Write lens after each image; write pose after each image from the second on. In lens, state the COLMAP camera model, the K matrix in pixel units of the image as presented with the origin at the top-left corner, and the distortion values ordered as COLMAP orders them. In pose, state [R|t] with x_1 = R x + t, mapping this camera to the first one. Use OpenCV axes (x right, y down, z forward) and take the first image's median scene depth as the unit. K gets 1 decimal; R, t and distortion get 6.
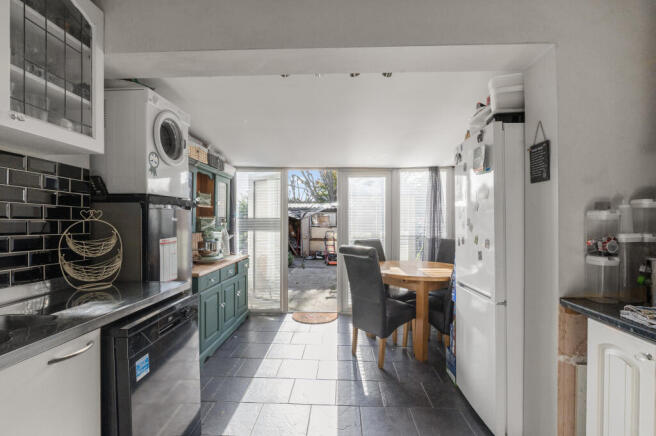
lens RADIAL K [[299.8, 0, 327.3], [0, 299.8, 223.0], [0, 0, 1]] dist [-0.002117, -0.000159]
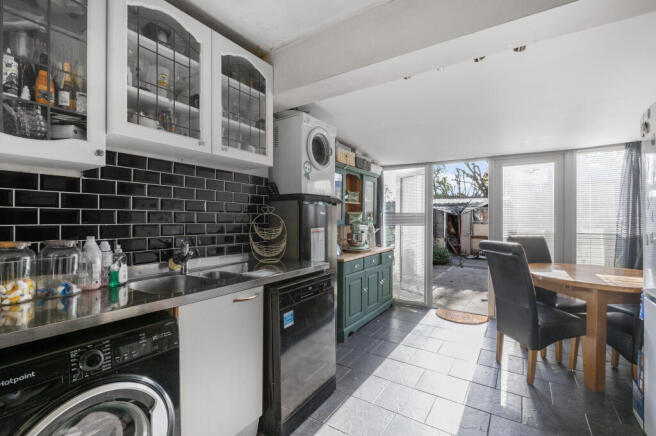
lens RADIAL K [[296.3, 0, 328.0], [0, 296.3, 218.0], [0, 0, 1]] dist [-0.000079, -0.000169]
pose [[0.856631, -0.000310, -0.515929, 0.131165], [-0.003513, 0.999973, -0.006434, 0.014152], [0.515917, 0.007324, 0.856607, -0.040608]]
